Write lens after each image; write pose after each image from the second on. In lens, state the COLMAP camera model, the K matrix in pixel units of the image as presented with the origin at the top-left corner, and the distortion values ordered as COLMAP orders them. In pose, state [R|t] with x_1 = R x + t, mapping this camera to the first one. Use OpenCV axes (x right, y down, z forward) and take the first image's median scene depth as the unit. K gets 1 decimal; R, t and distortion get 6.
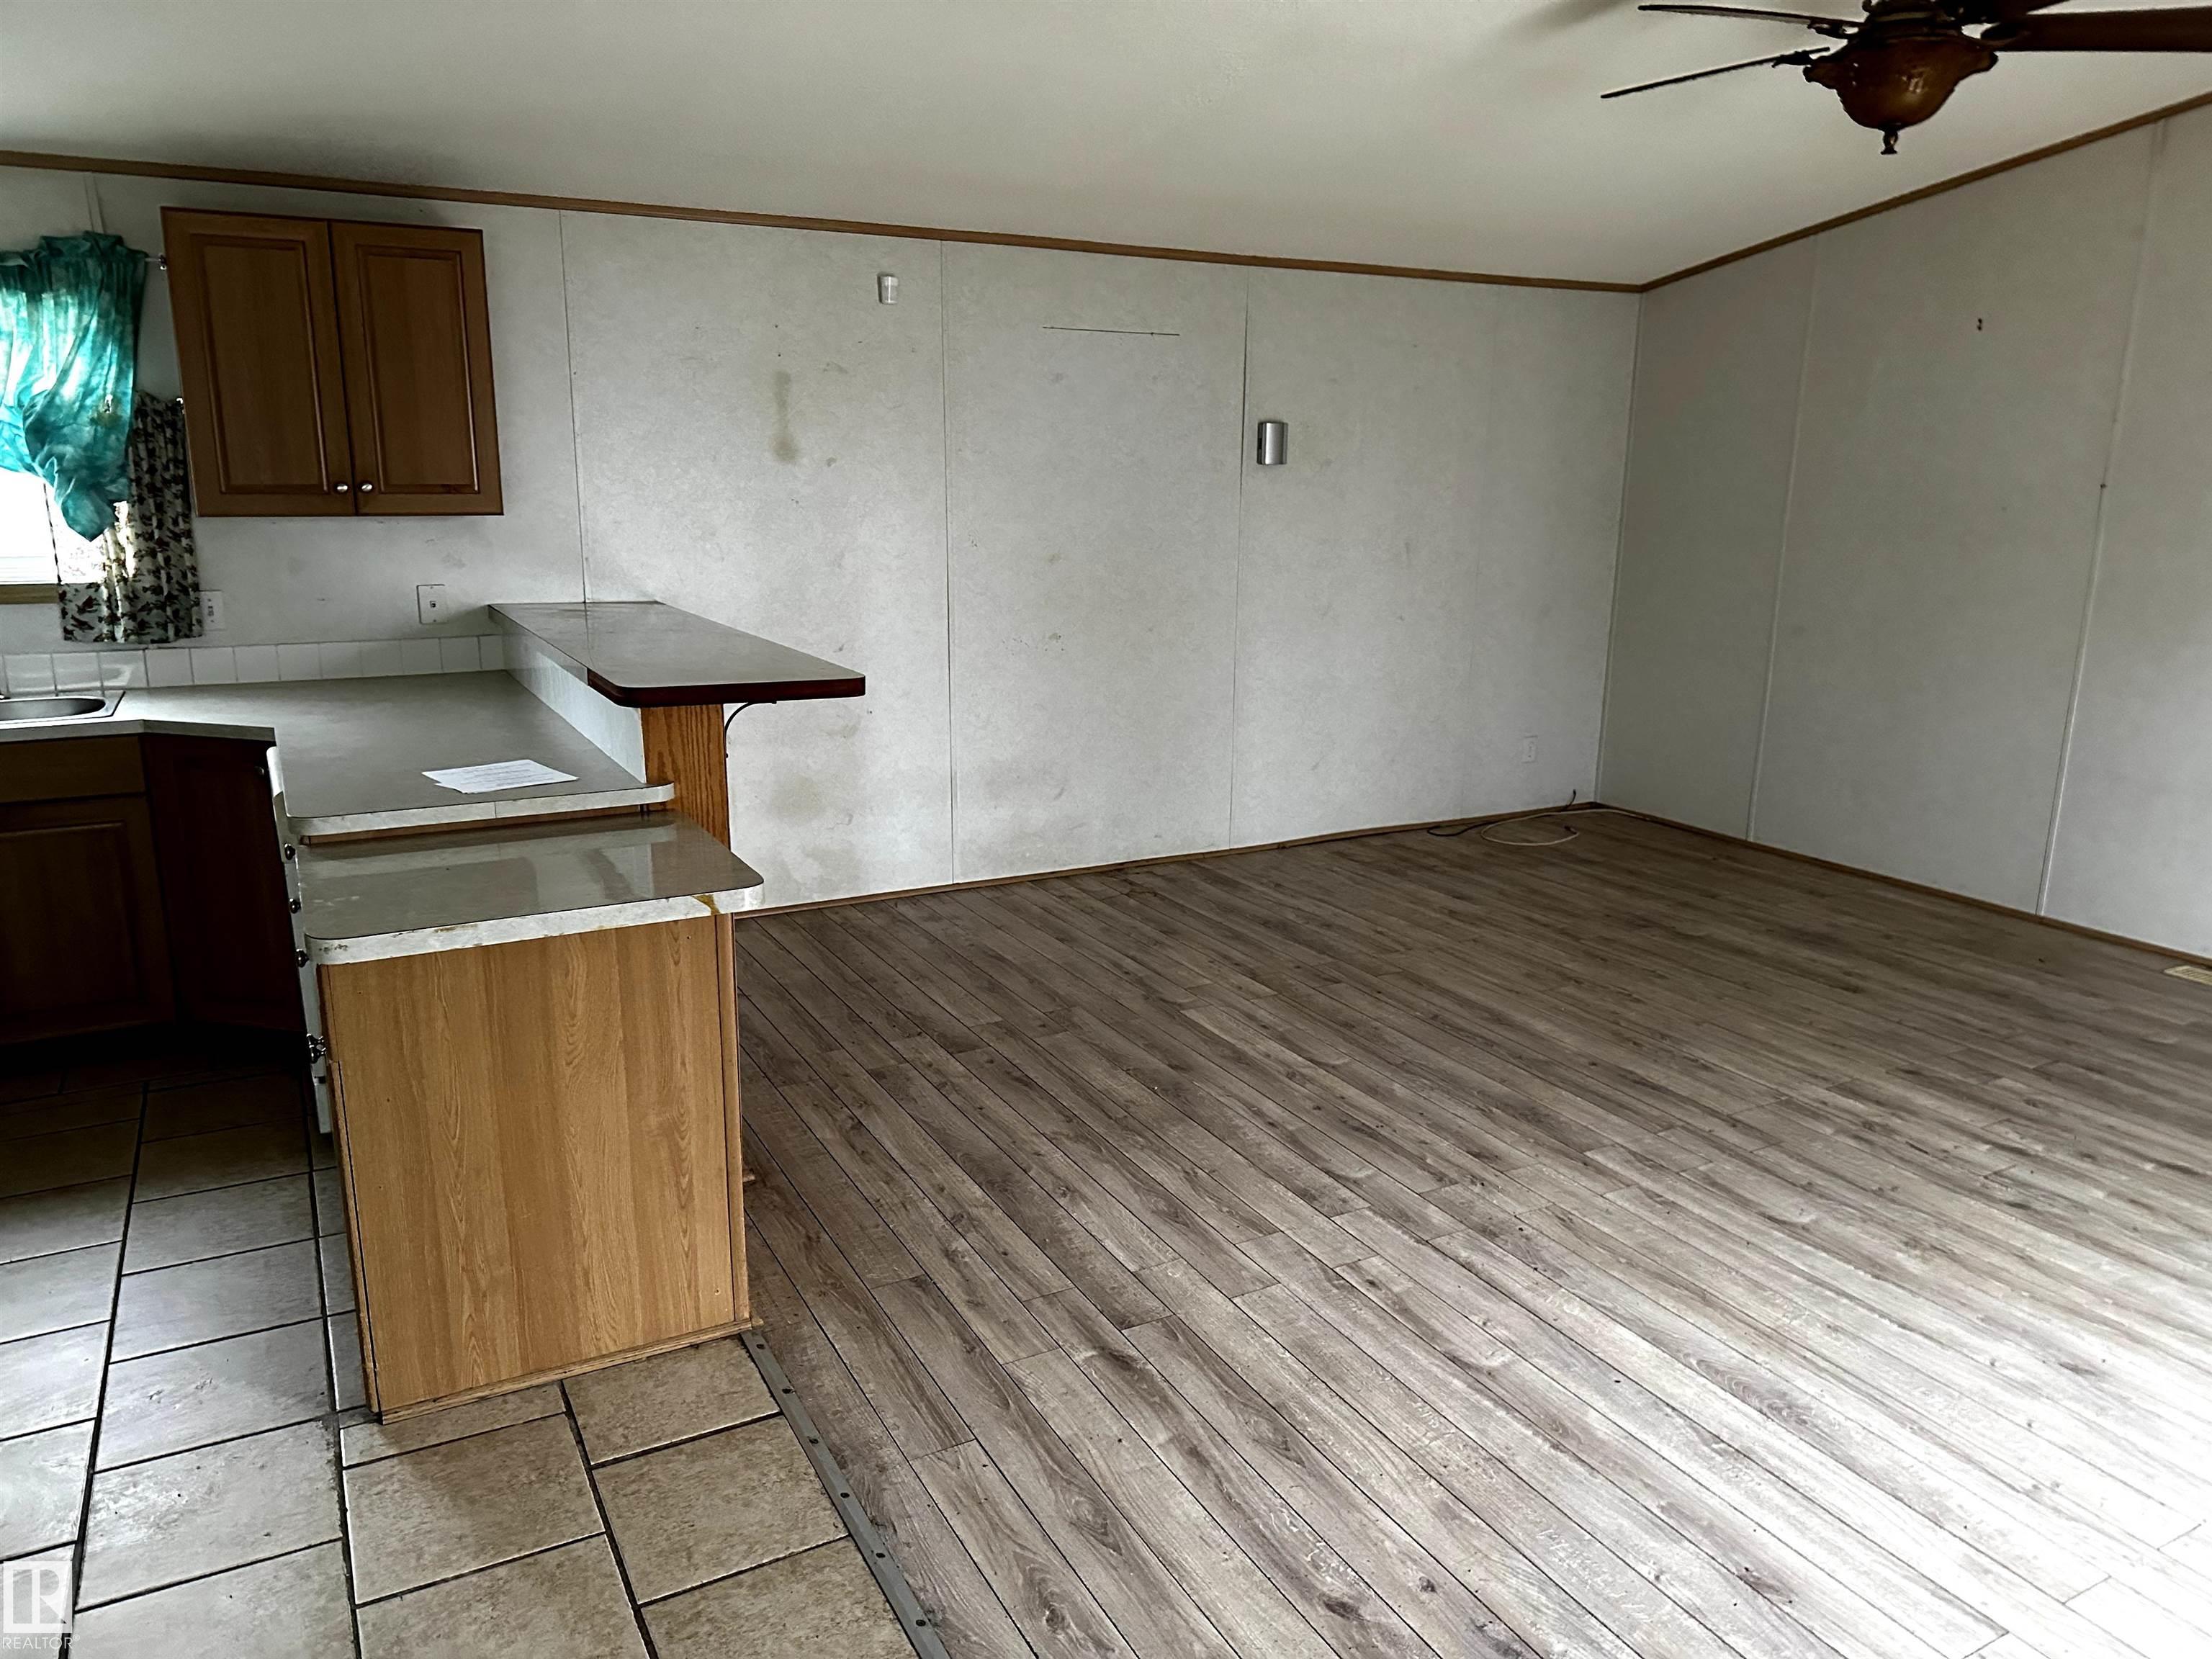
lens RADIAL K [[1543.3, 0, 1106.0], [0, 1543.3, 829.9], [0, 0, 1]] dist [0.053834, -0.071101]
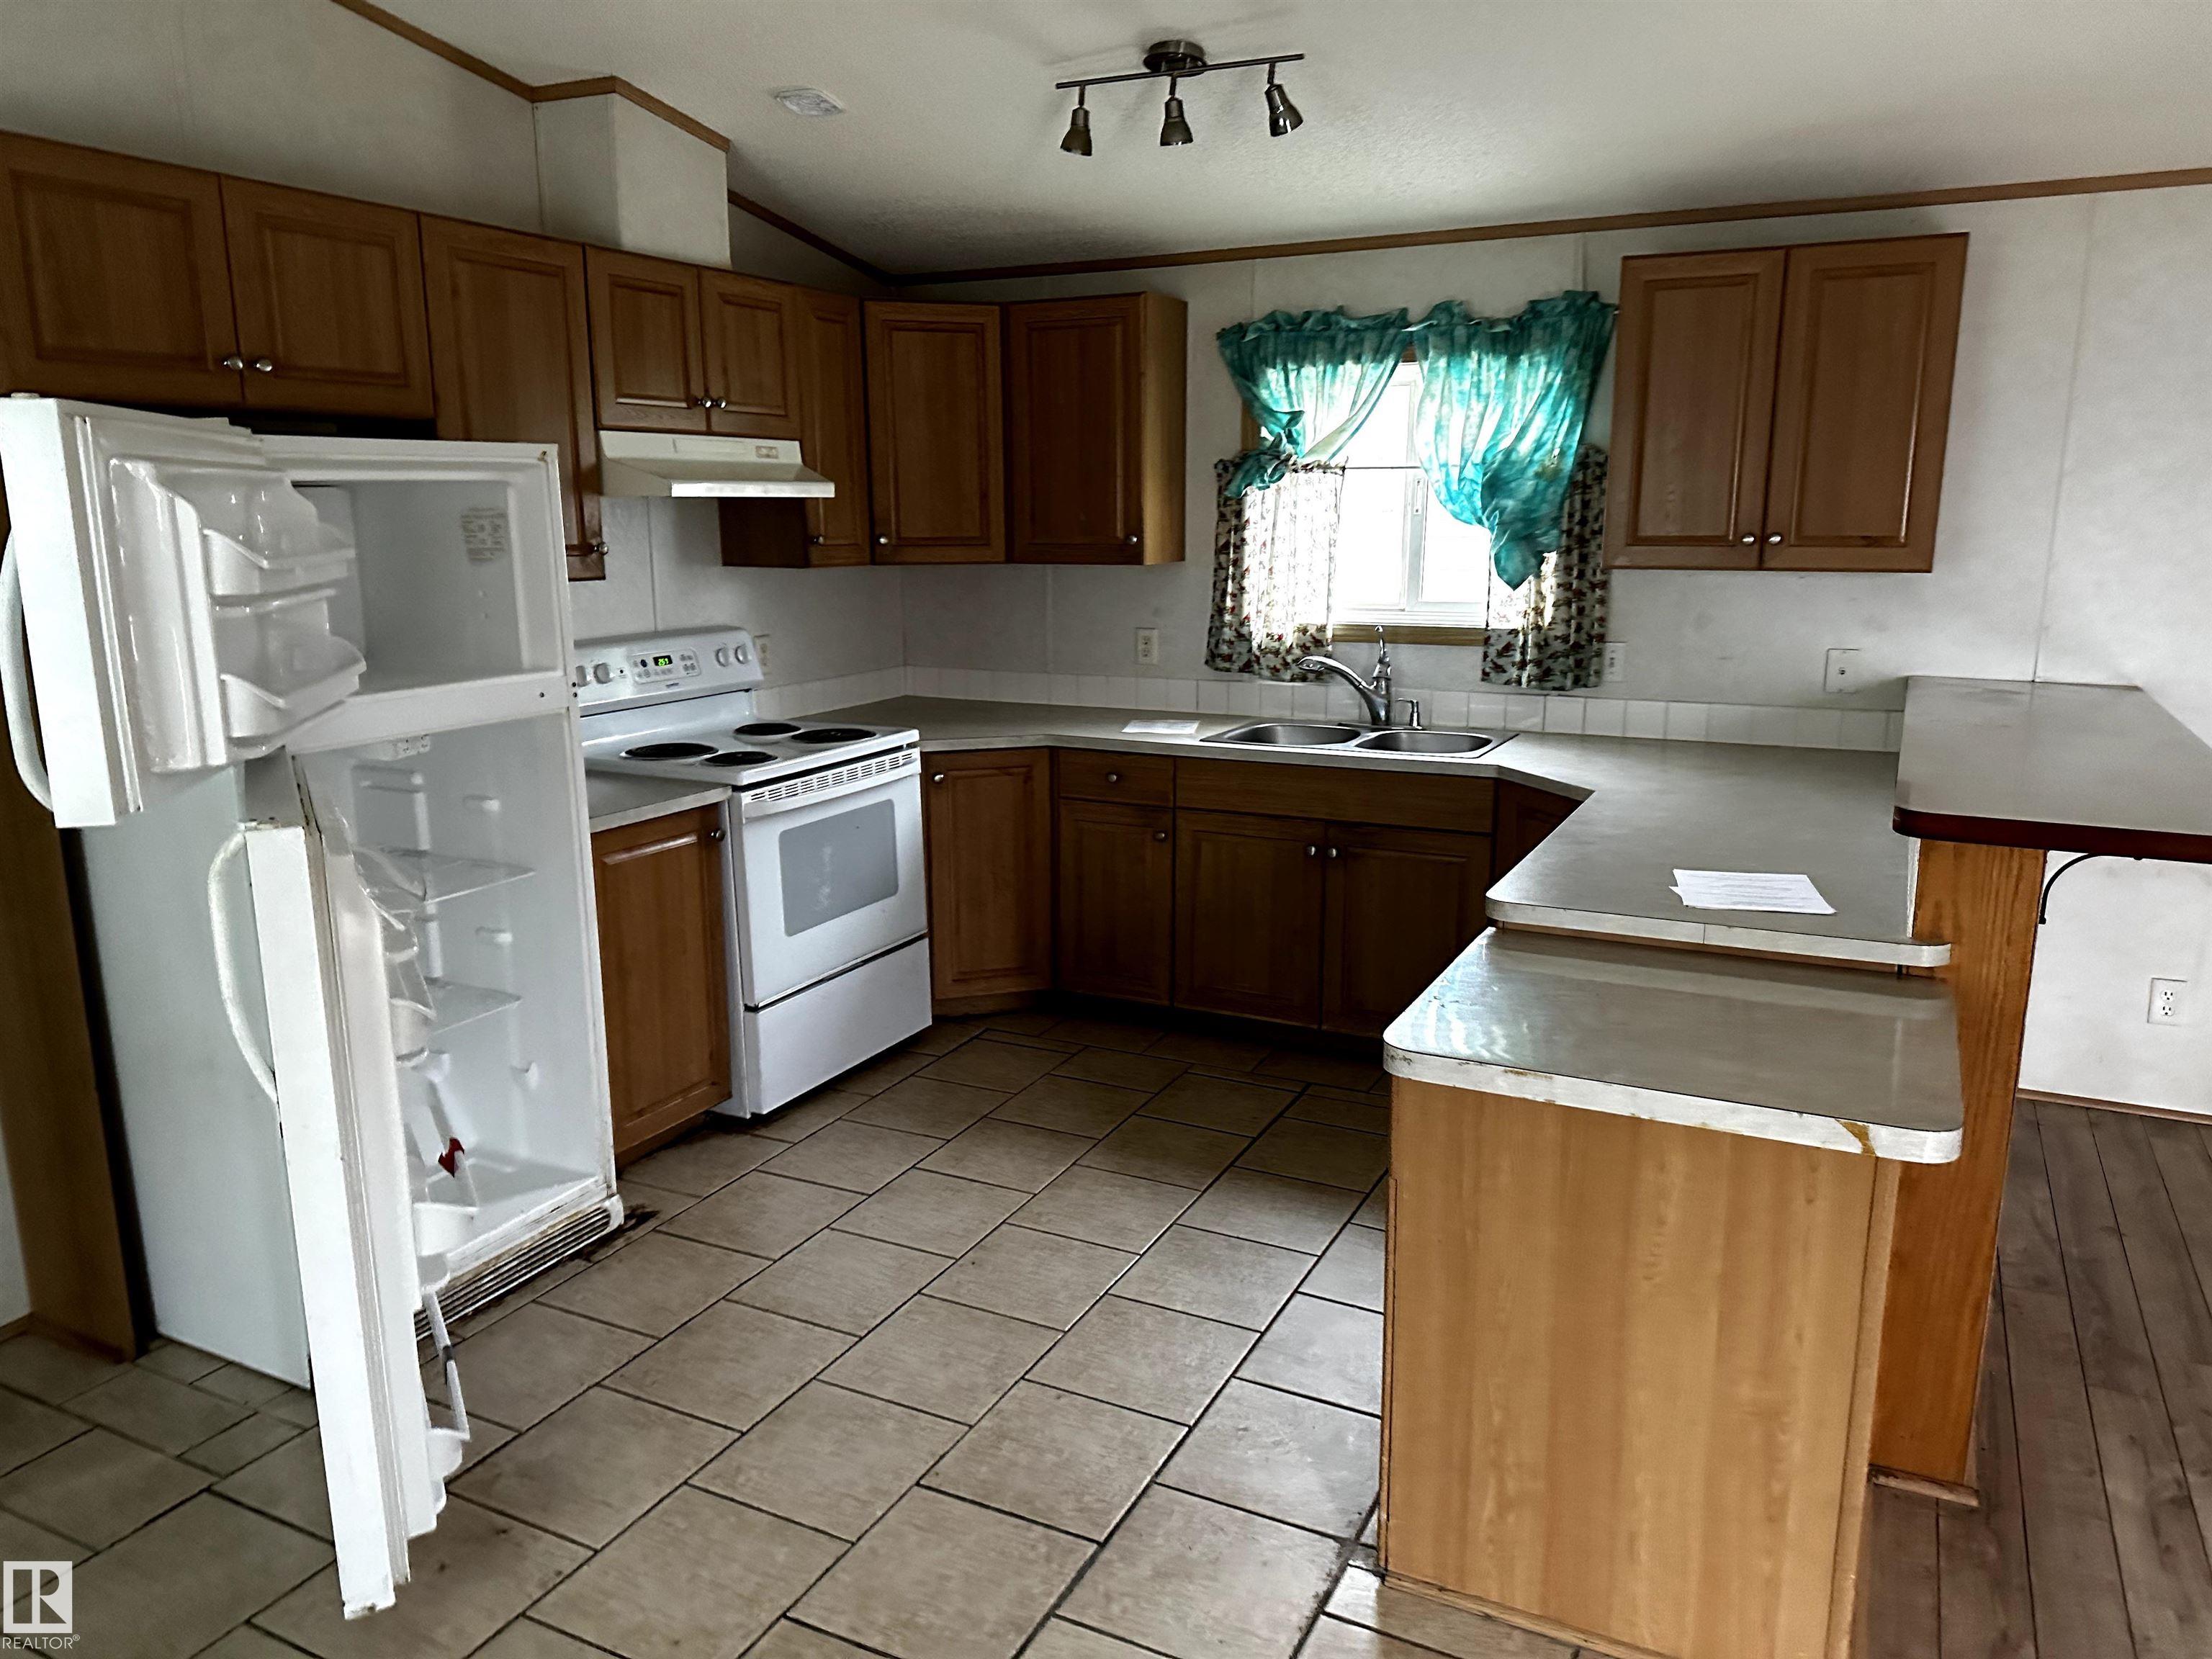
lens RADIAL K [[1543.3, 0, 1095.9], [0, 1543.3, 831.3], [0, 0, 1]] dist [0.053834, -0.071101]
pose [[0.566141, 0.159065, -0.808816, 0.060018], [-0.178627, 0.981564, 0.068006, -0.046147], [0.804722, 0.105975, 0.584117, 0.179819]]
